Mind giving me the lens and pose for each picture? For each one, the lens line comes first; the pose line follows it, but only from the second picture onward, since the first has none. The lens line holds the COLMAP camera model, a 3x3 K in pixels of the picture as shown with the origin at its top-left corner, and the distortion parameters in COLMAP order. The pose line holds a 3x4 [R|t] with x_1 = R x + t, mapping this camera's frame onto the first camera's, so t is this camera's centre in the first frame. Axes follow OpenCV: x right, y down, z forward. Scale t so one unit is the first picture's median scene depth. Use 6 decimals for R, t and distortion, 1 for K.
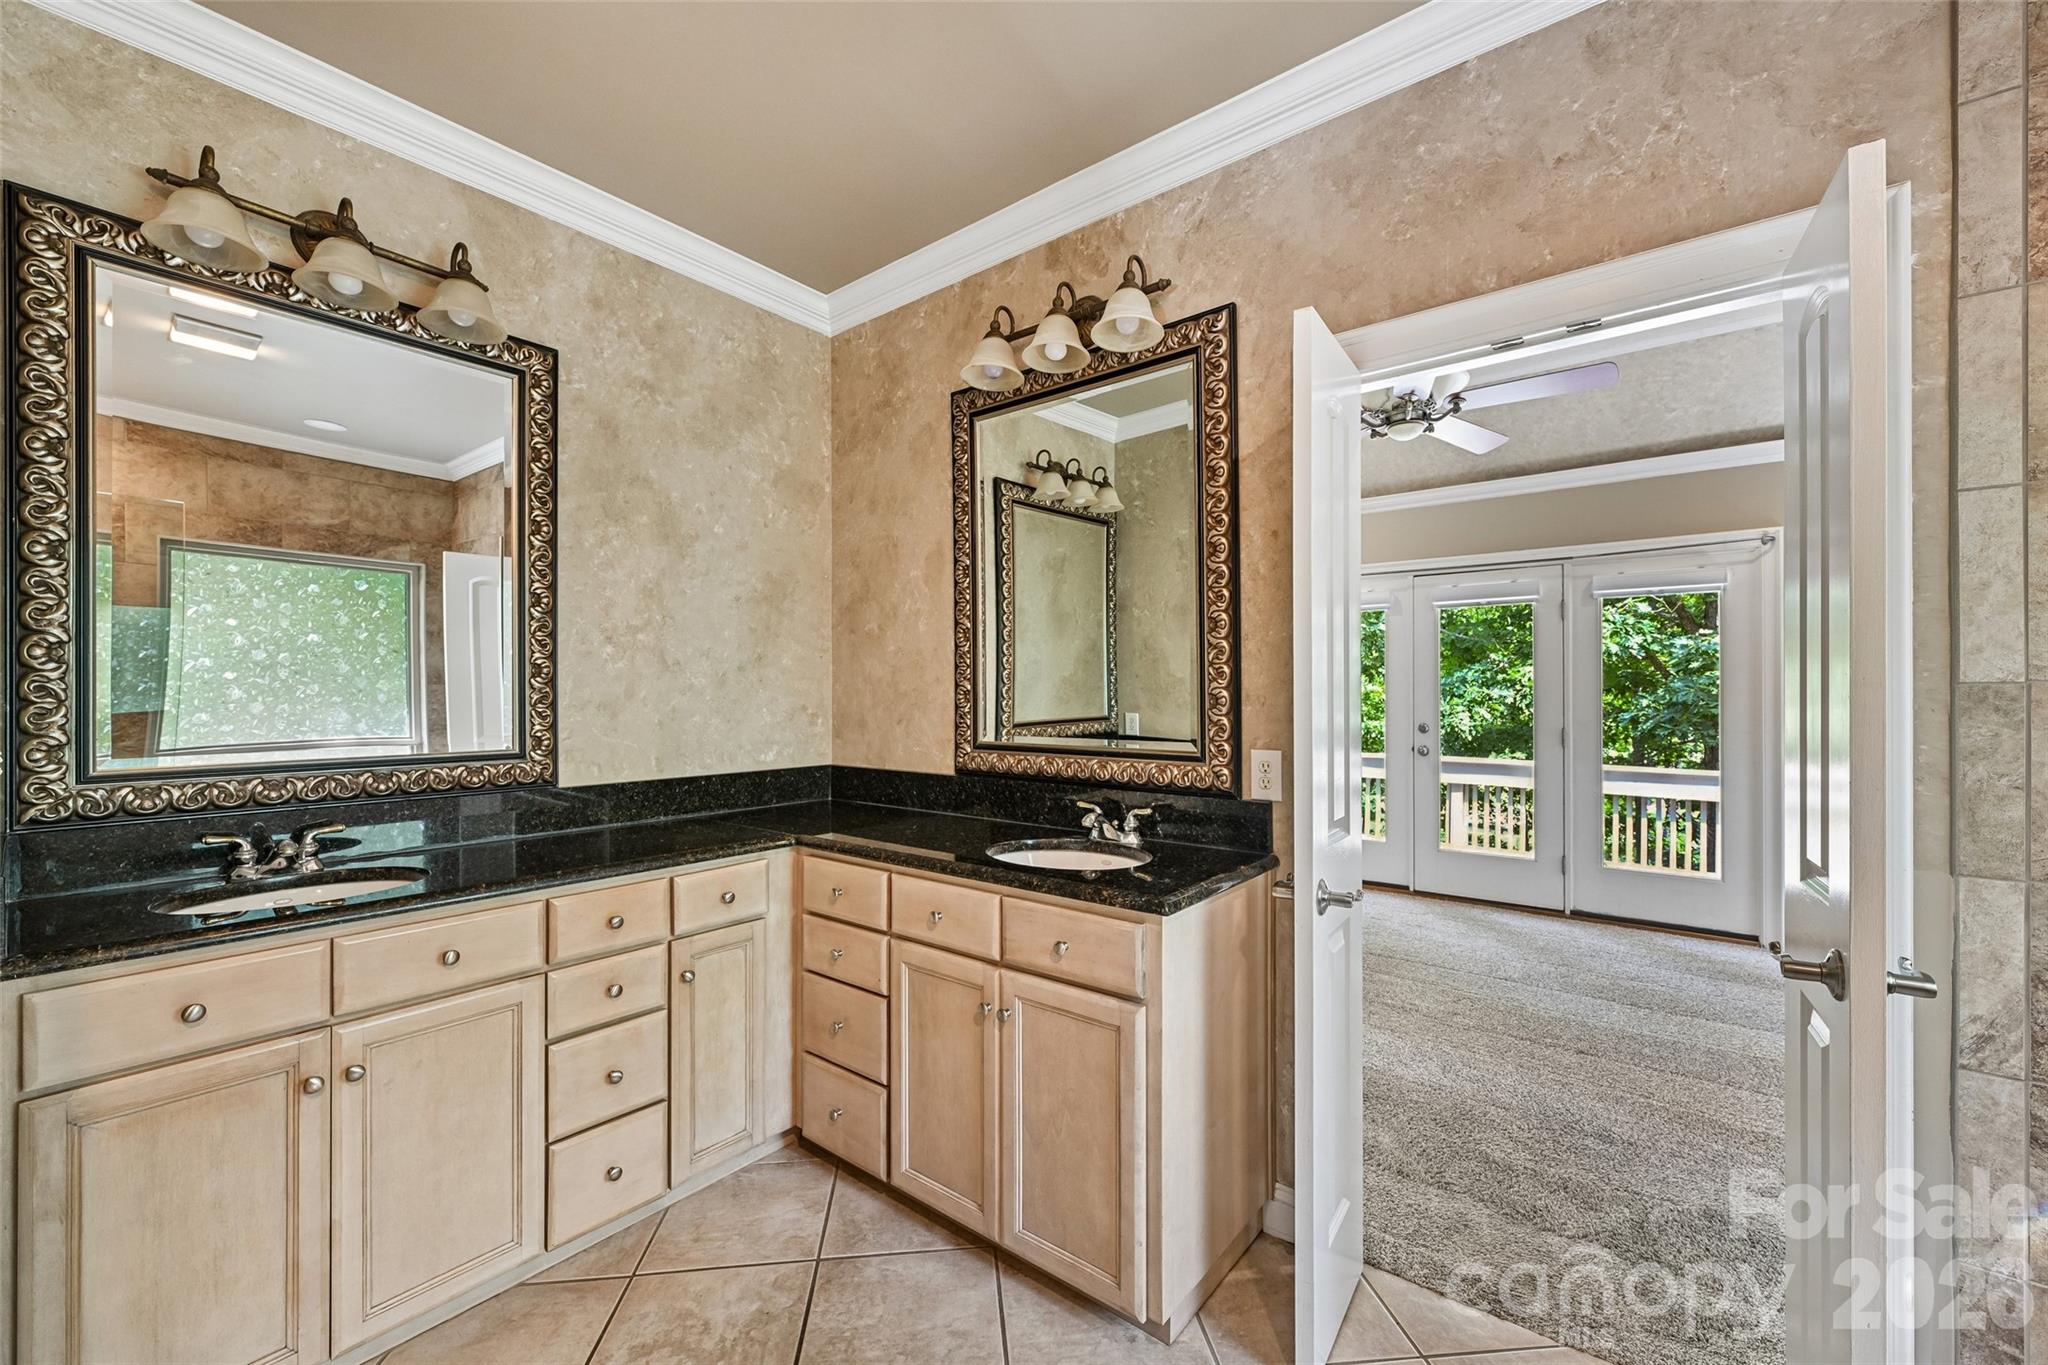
lens RADIAL K [[810.4, 0, 1007.9], [0, 810.4, 686.6], [0, 0, 1]] dist [-0.000142, 0.000039]
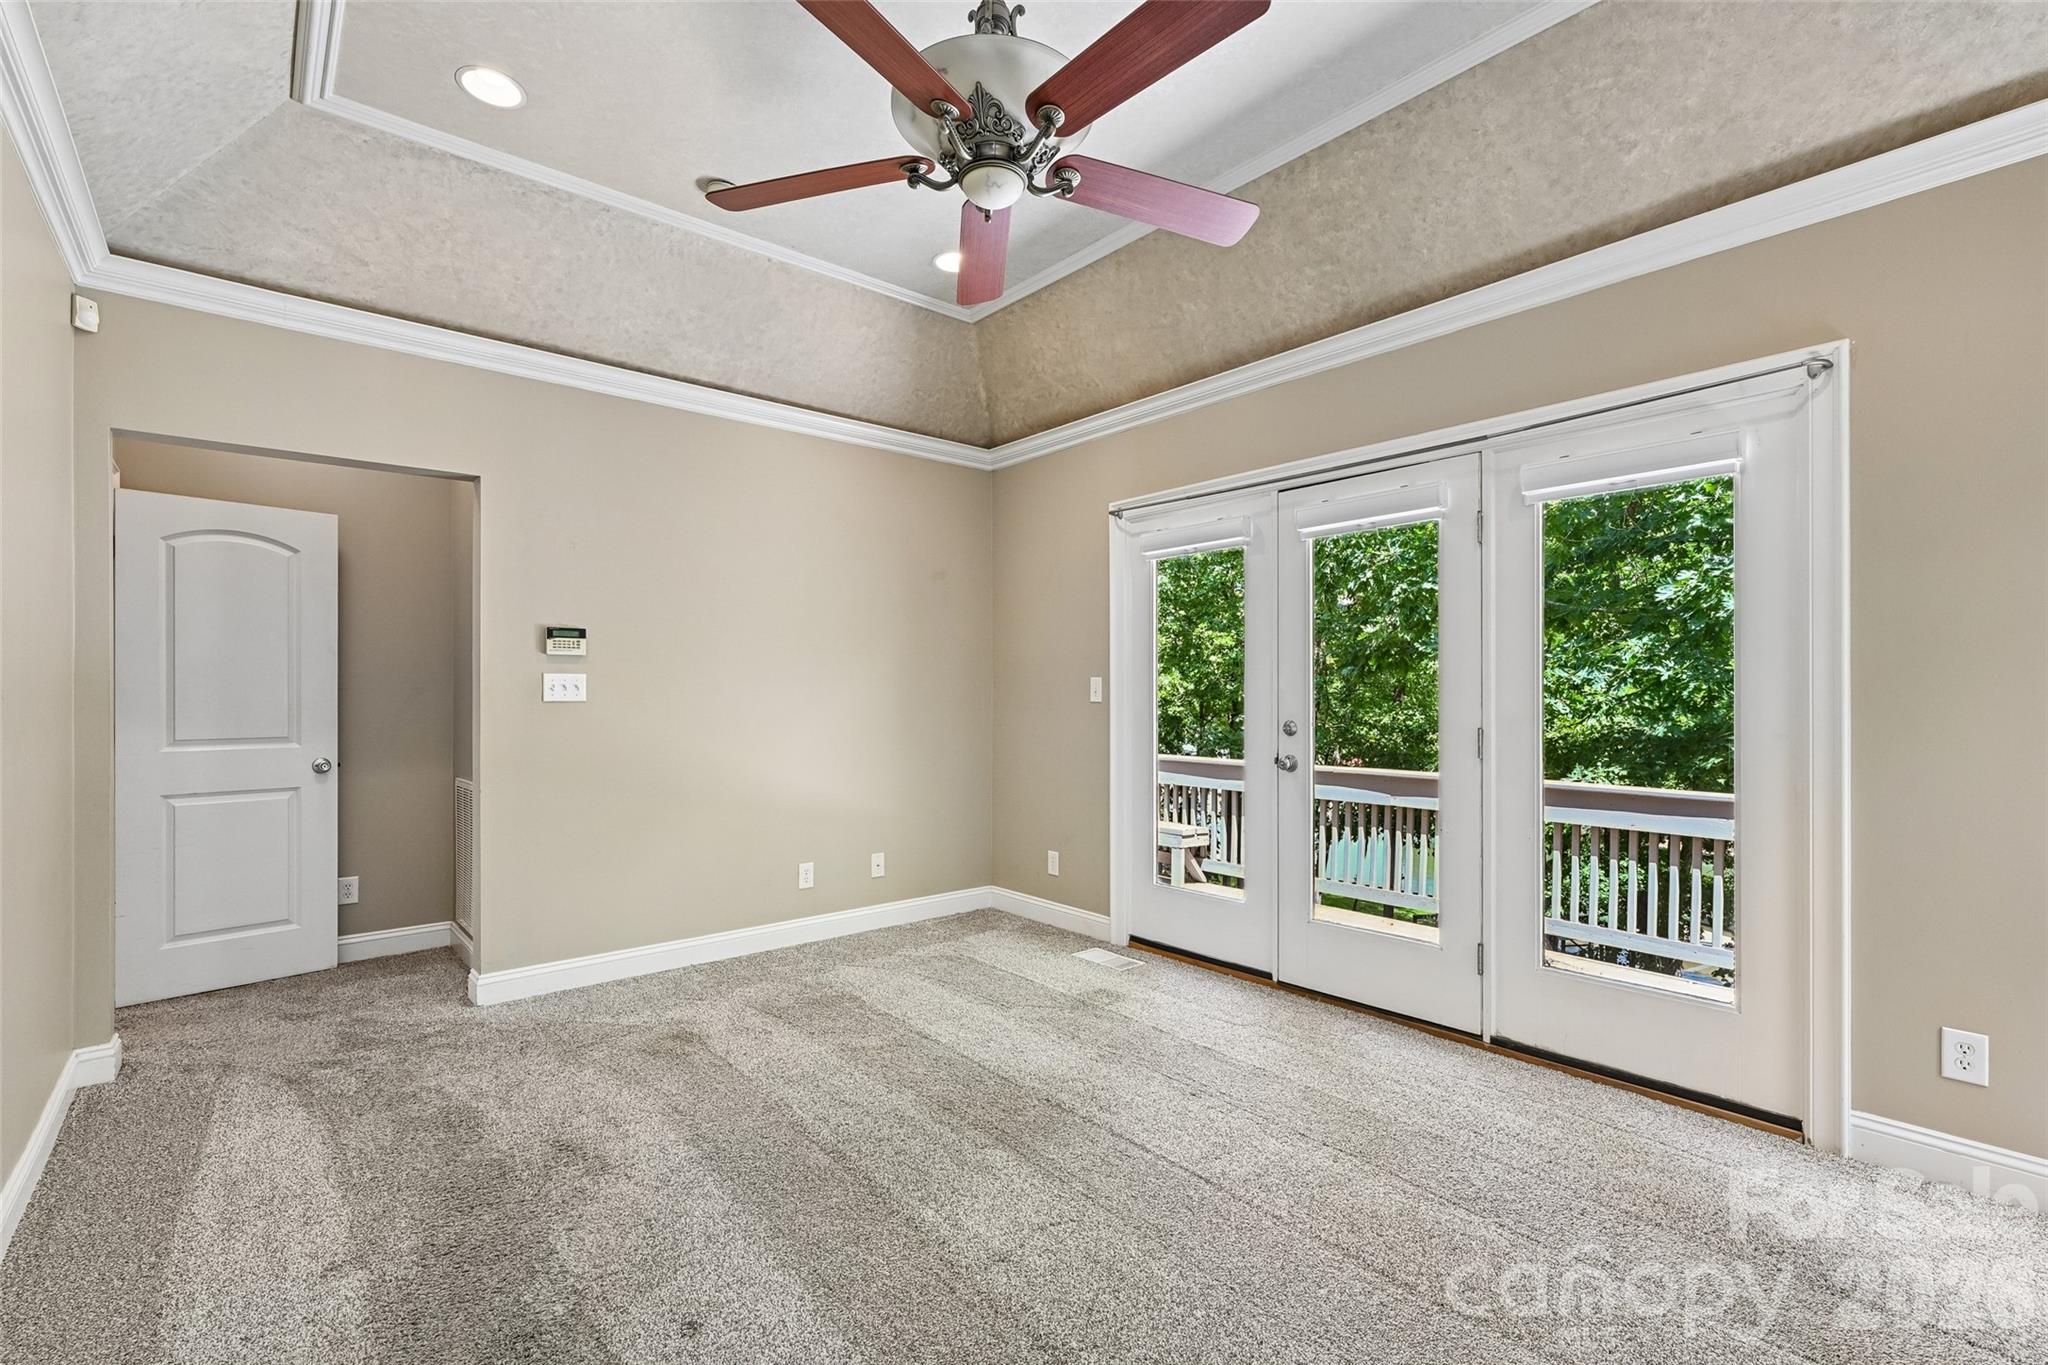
lens RADIAL K [[877.1, 0, 1034.1], [0, 877.1, 692.1], [0, 0, 1]] dist [0.002913, 0.000586]
pose [[0.984941, -0.001860, -0.172883, 0.500647], [0.002150, 0.999997, 0.001490, 0.024829], [0.172879, -0.001839, 0.984941, 0.328152]]
